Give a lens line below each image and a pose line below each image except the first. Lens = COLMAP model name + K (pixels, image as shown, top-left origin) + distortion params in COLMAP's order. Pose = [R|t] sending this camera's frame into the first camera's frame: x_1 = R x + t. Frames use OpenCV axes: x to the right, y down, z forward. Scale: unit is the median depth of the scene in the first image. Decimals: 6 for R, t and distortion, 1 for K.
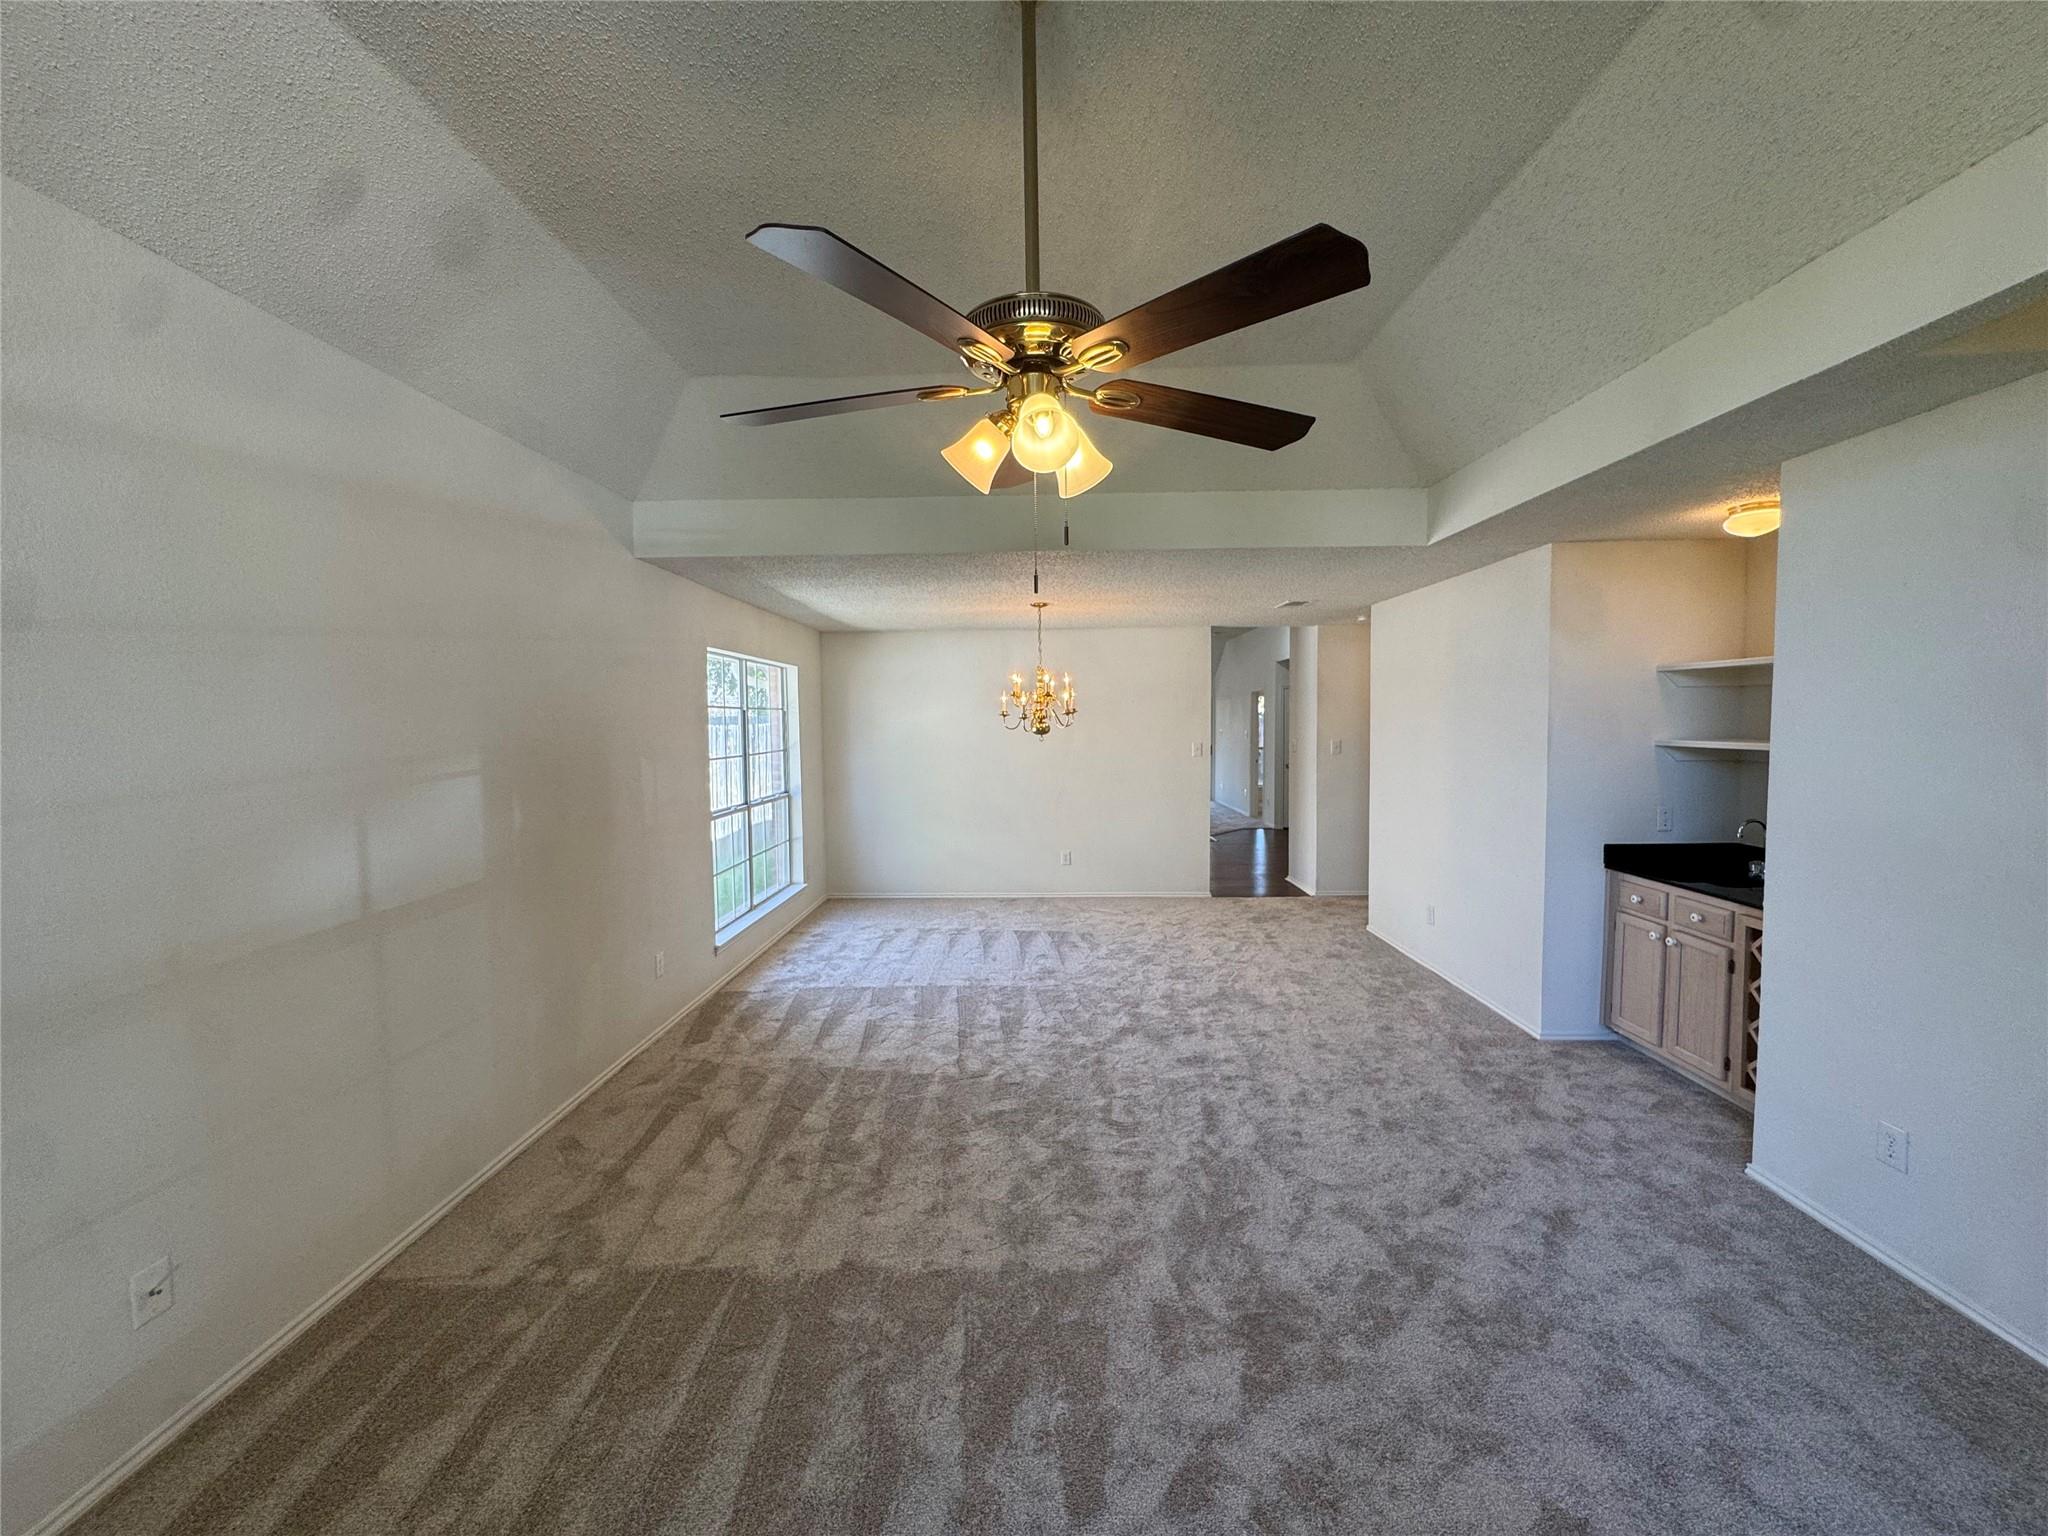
lens RADIAL K [[823.7, 0, 1024.0], [0, 823.7, 768.0], [0, 0, 1]] dist [0.000222, -0.000085]
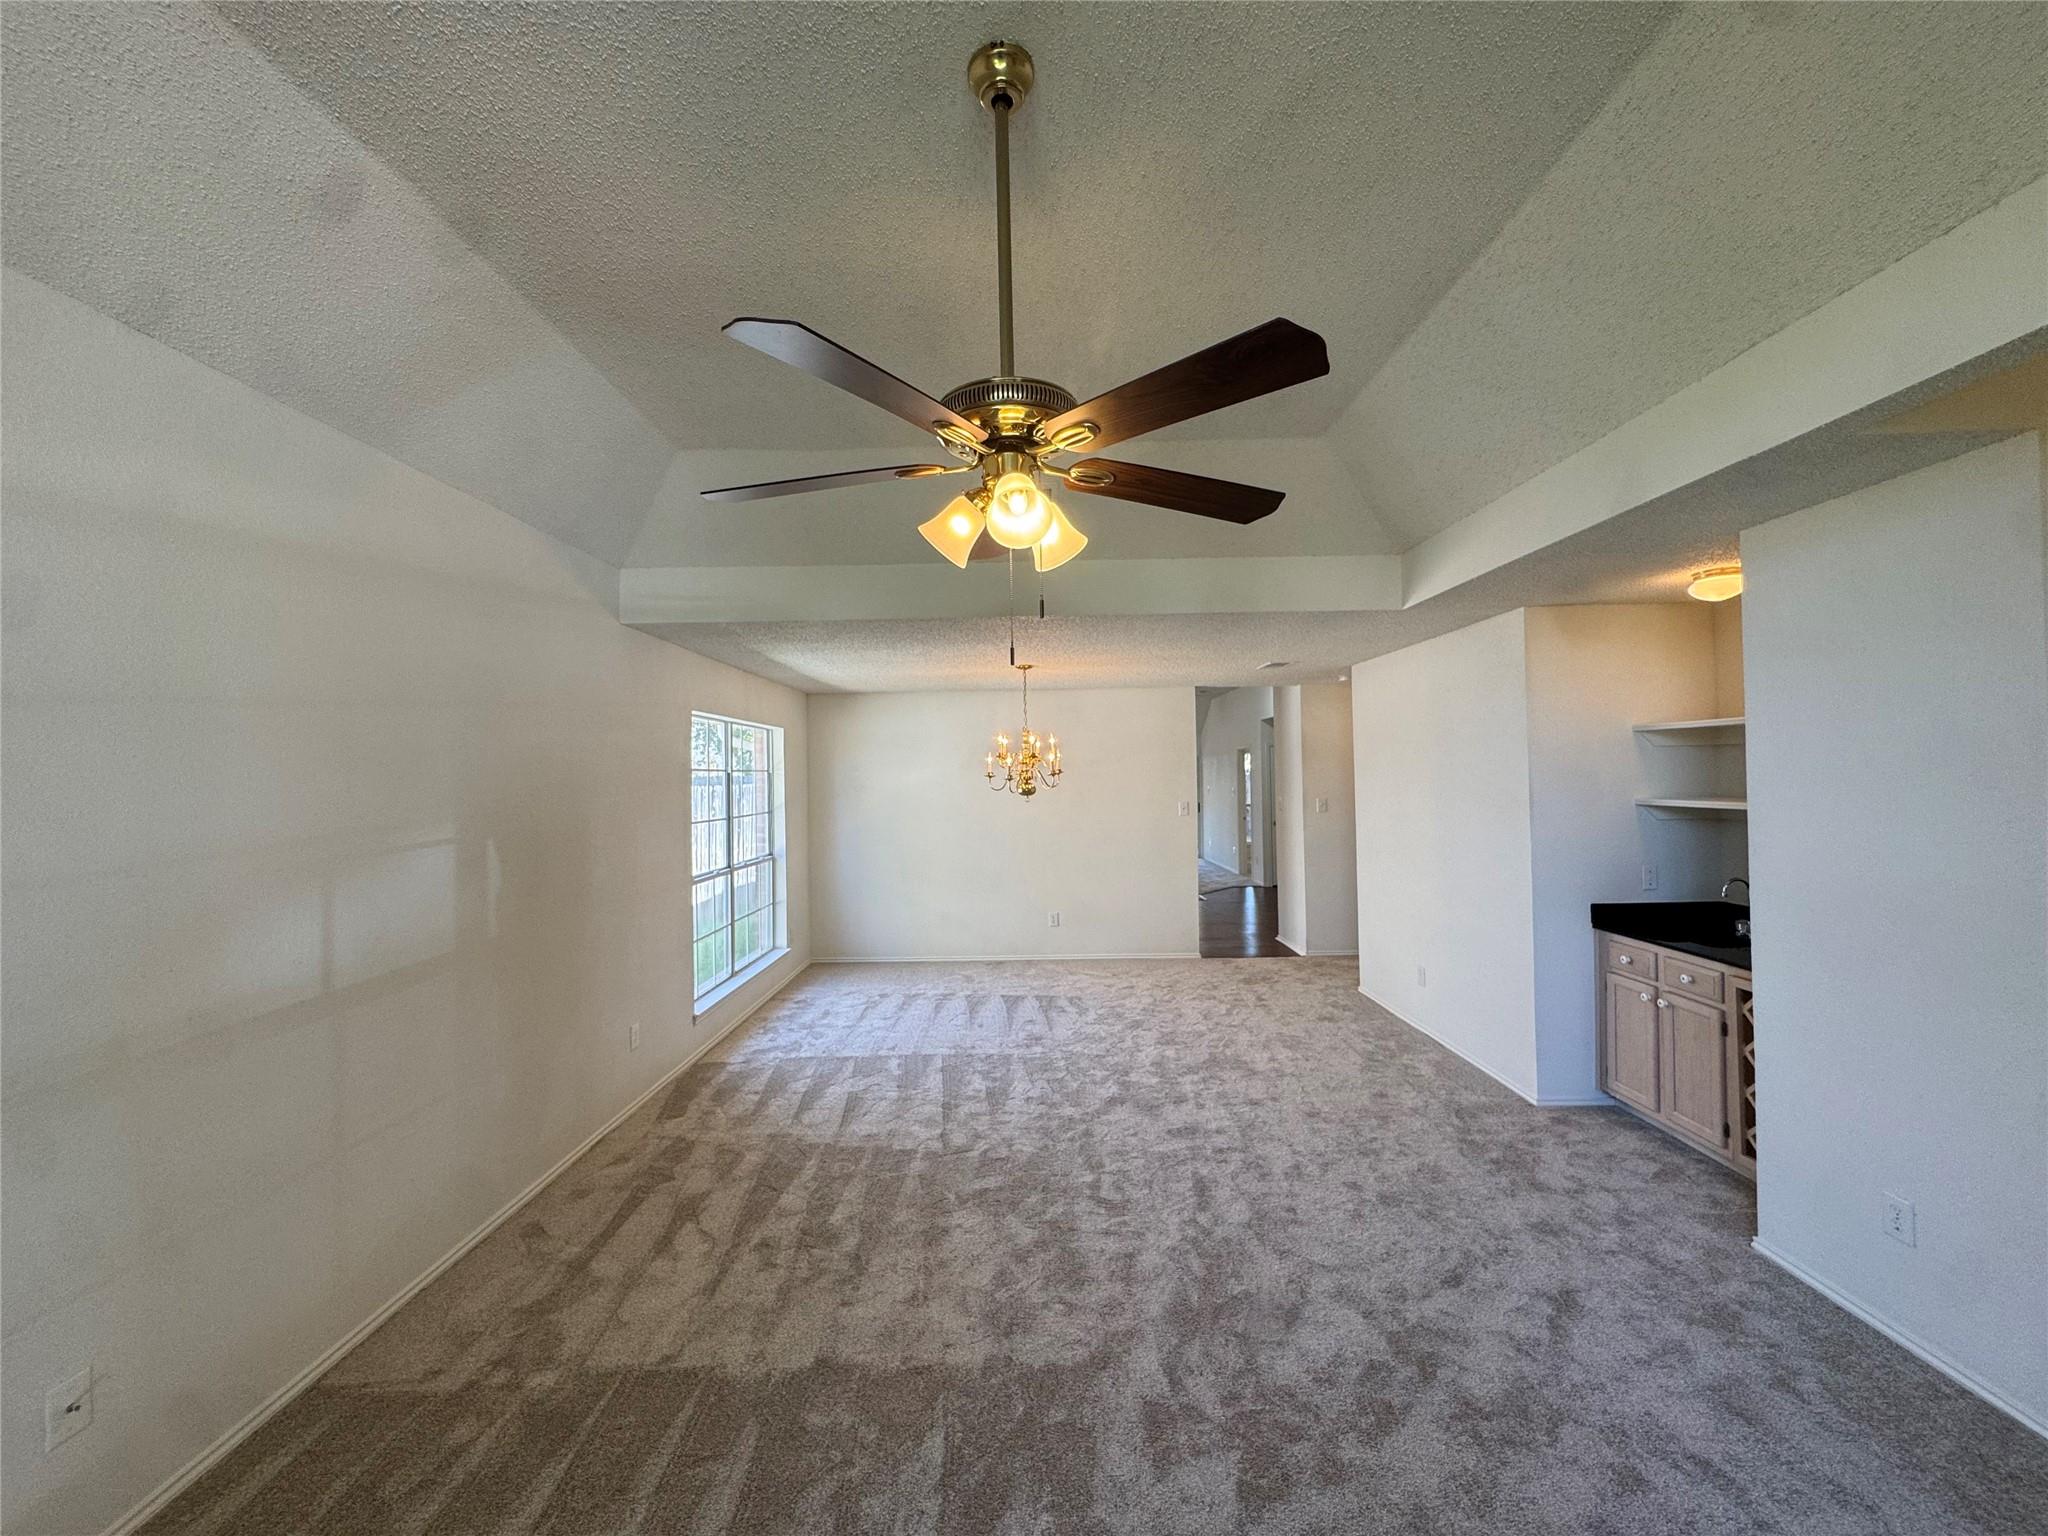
lens RADIAL K [[824.1, 0, 1024.0], [0, 824.1, 768.0], [0, 0, 1]] dist [-0.000654, 0.000405]
pose [[0.999894, -0.005516, 0.013499, 0.006699], [0.006441, 0.997563, -0.069480, -0.007962], [-0.013083, 0.069559, 0.997492, 0.002942]]
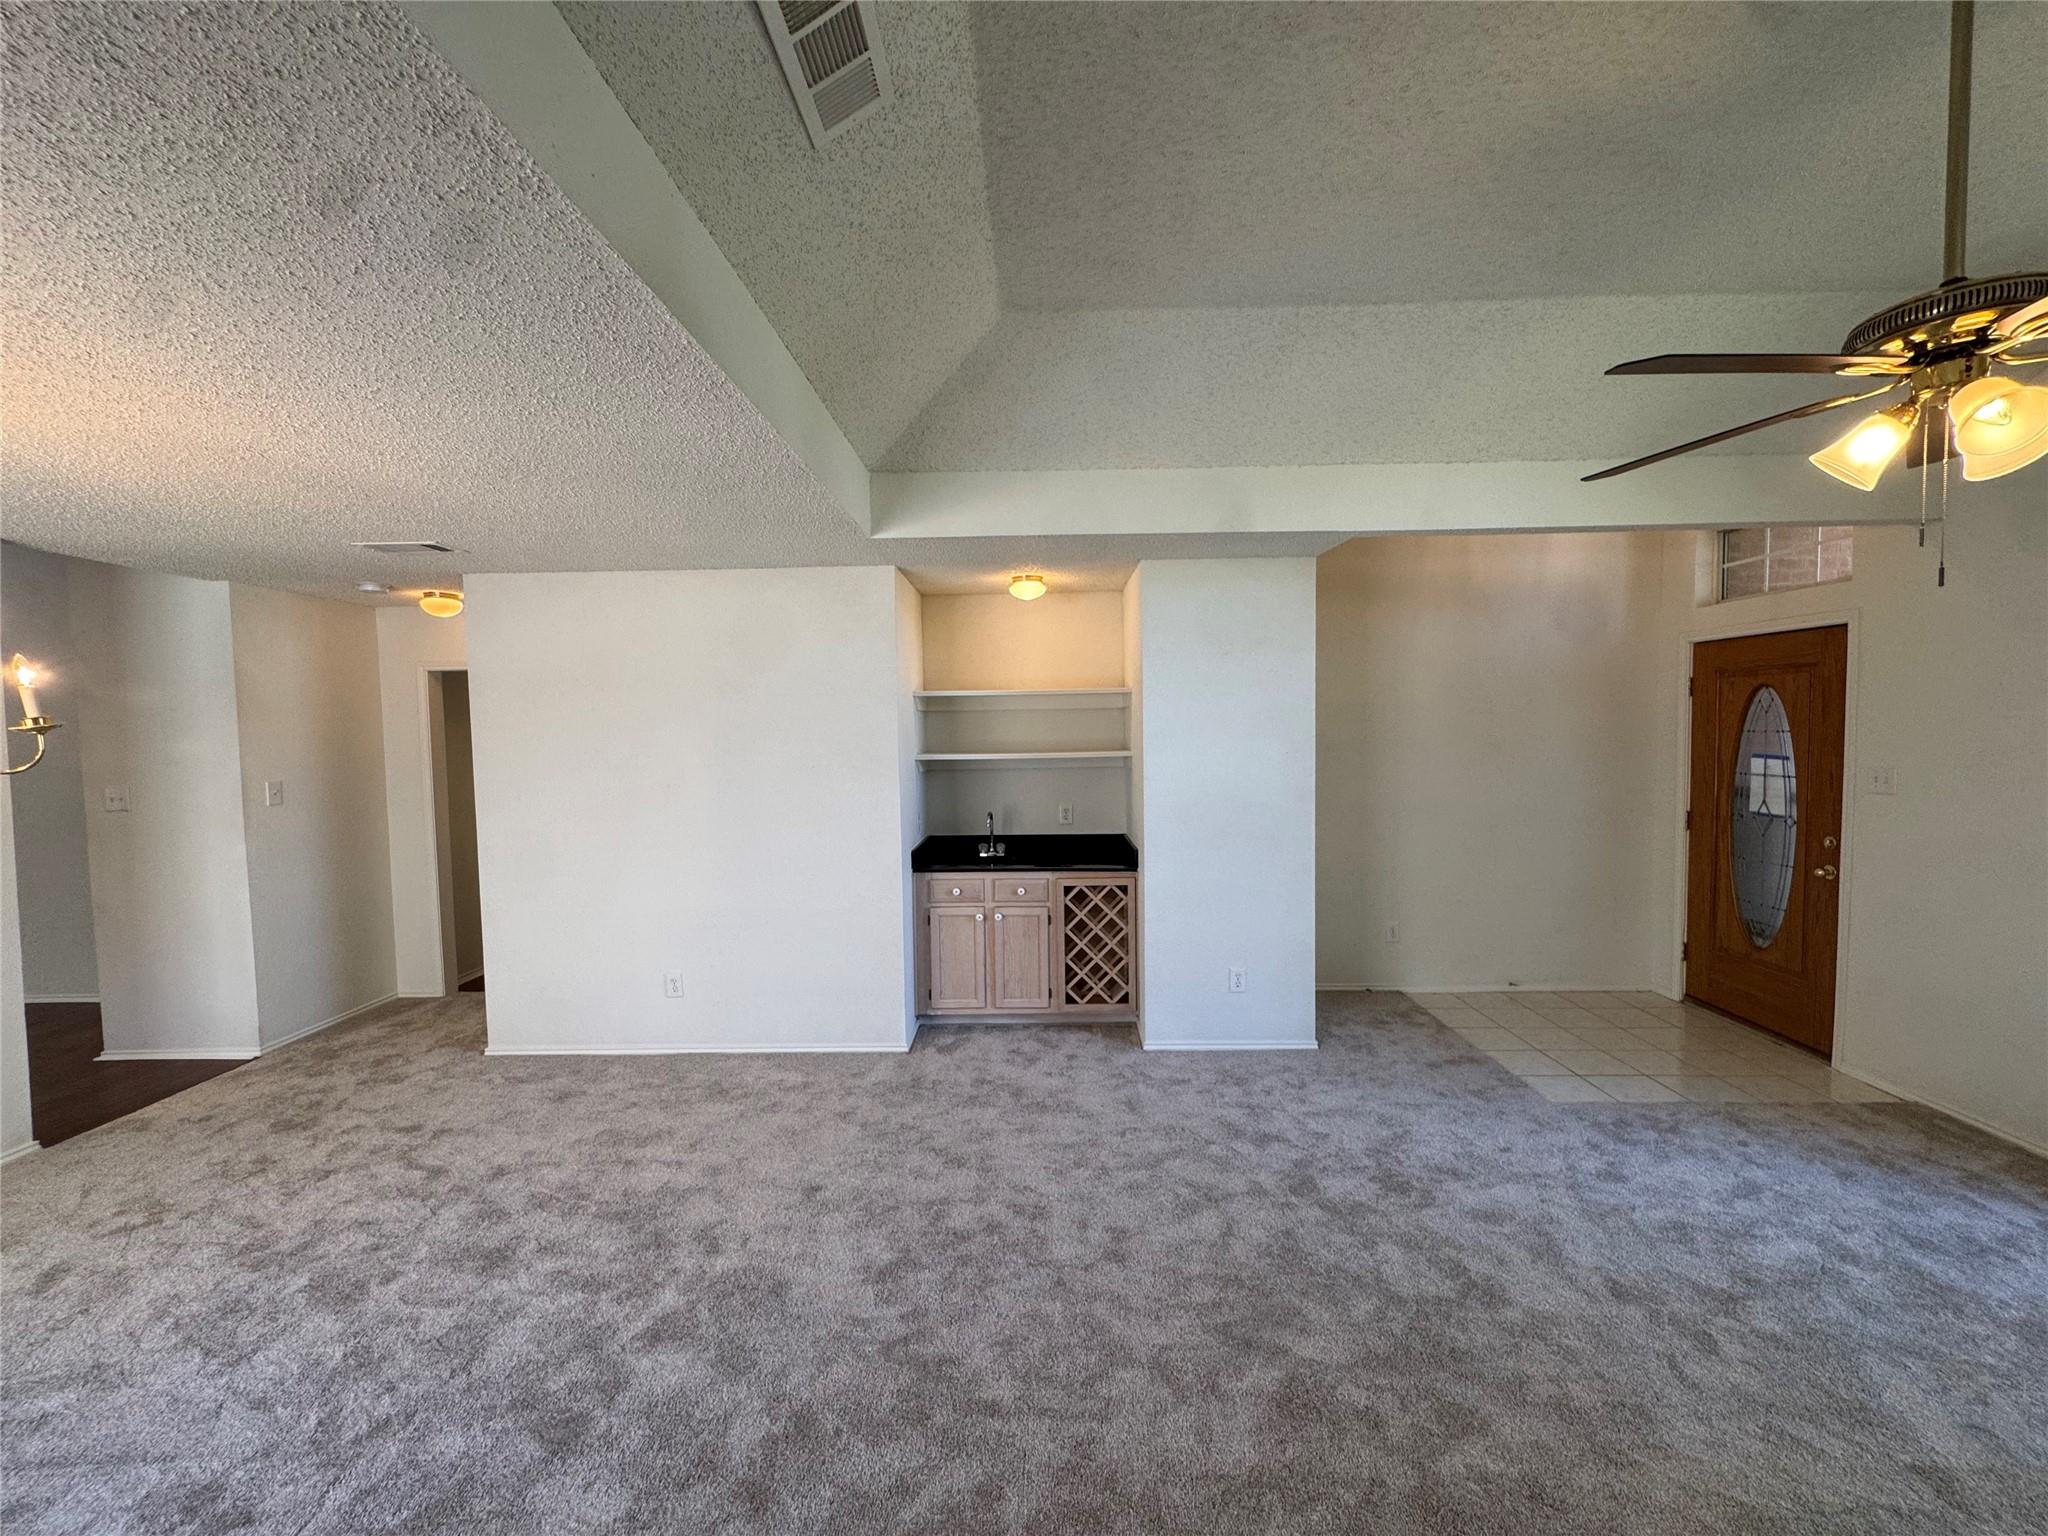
lens RADIAL K [[824.3, 0, 1034.6], [0, 824.3, 769.5], [0, 0, 1]] dist [-0.002210, -0.000410]
pose [[-0.023746, -0.037332, 0.999021, -0.477608], [0.067736, 0.996946, 0.038865, -0.058221], [-0.997421, 0.068593, -0.021145, 1.039685]]
